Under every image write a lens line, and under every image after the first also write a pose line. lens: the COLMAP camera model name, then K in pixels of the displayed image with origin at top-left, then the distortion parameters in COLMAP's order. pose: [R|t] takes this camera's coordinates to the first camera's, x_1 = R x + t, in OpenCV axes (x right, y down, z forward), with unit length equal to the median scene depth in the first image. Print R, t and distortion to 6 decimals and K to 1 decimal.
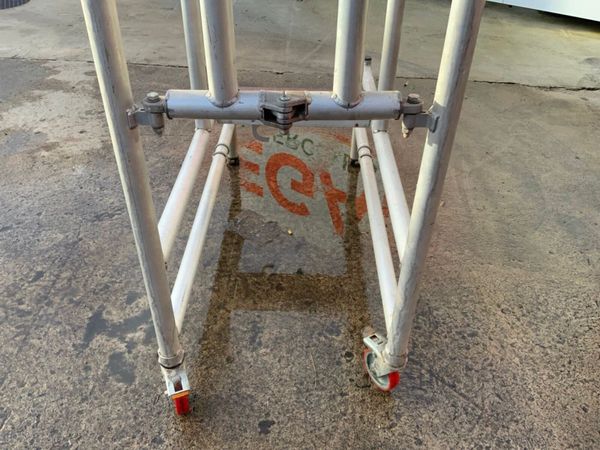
lens RADIAL K [[494.4, 0, 300.0], [0, 494.4, 225.0], [0, 0, 1]] dist [0.090499, -0.184279]
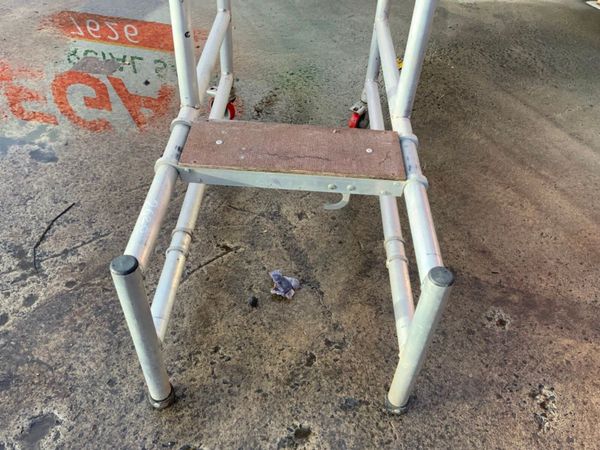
lens RADIAL K [[494.4, 0, 300.0], [0, 494.4, 225.0], [0, 0, 1]] dist [0.090499, -0.184279]
pose [[0.889811, -0.301814, 0.342263, -0.259758], [0.251779, 0.950252, 0.183379, 0.389944], [-0.380582, -0.076998, 0.921536, -0.511706]]
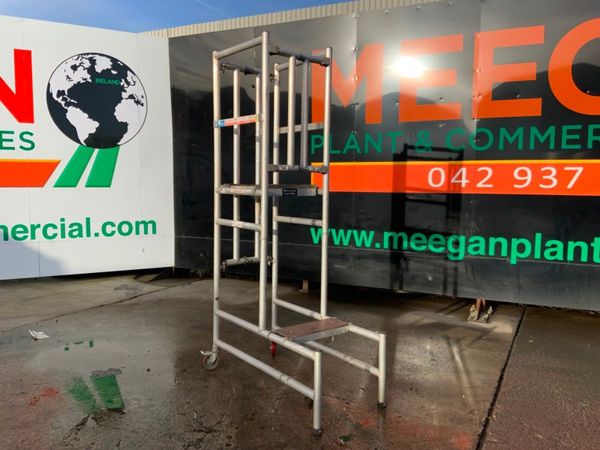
lens RADIAL K [[494.4, 0, 300.0], [0, 494.4, 225.0], [0, 0, 1]] dist [0.090499, -0.184279]
pose [[0.384639, -0.104813, 0.917097, -2.116146], [0.555899, 0.819462, -0.139495, 0.315005], [-0.736905, 0.563469, 0.373463, -0.854879]]
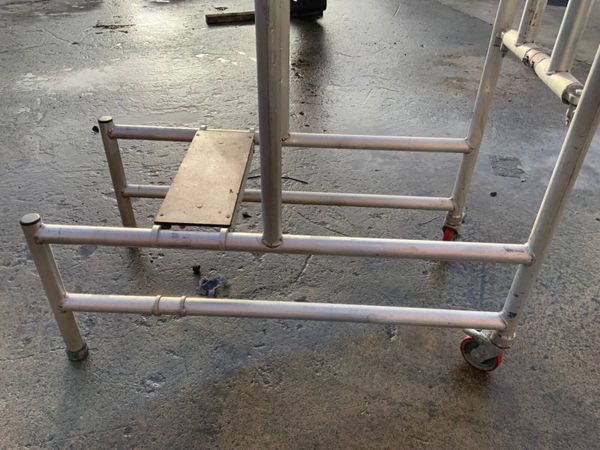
lens RADIAL K [[498.8, 0, 300.0], [0, 498.8, 225.0], [0, 0, 1]] dist [-0.007449, -0.007481]
pose [[0.445020, 0.524189, -0.726074, 0.944712], [-0.546232, 0.801380, 0.243763, 0.153871], [0.709639, 0.288125, 0.642959, -0.213567]]
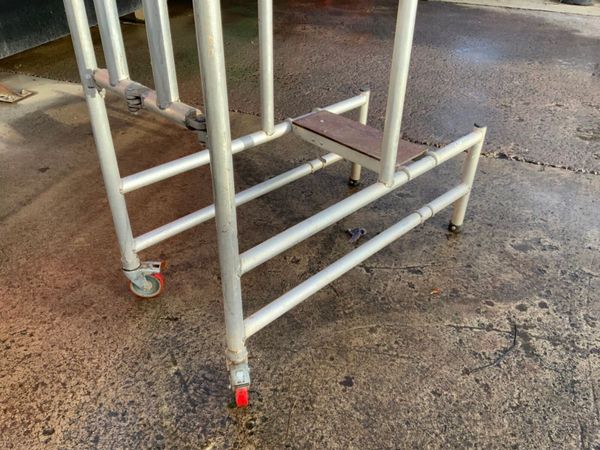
lens RADIAL K [[494.4, 0, 300.0], [0, 494.4, 225.0], [0, 0, 1]] dist [0.090499, -0.184279]
pose [[-0.956732, -0.198315, 0.212921, -0.127250], [0.139837, 0.328337, 0.934152, -0.781591], [-0.255167, 0.923507, -0.286399, 0.929552]]
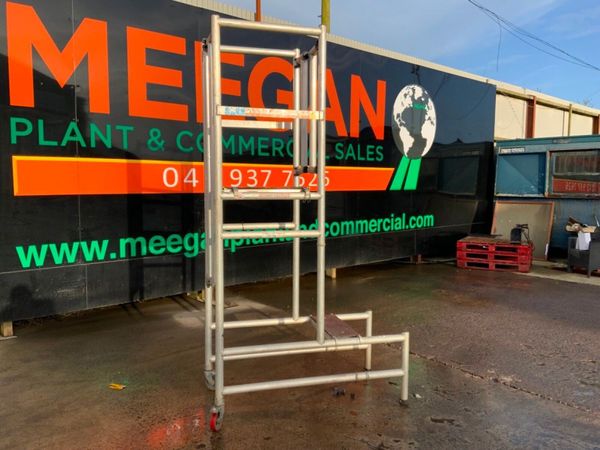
lens RADIAL K [[494.4, 0, 300.0], [0, 494.4, 225.0], [0, 0, 1]] dist [0.090499, -0.184279]
pose [[-0.697538, -0.089984, 0.710875, -1.531083], [0.413547, 0.759625, 0.501944, -1.270381], [-0.585166, 0.644106, -0.492655, 1.274130]]
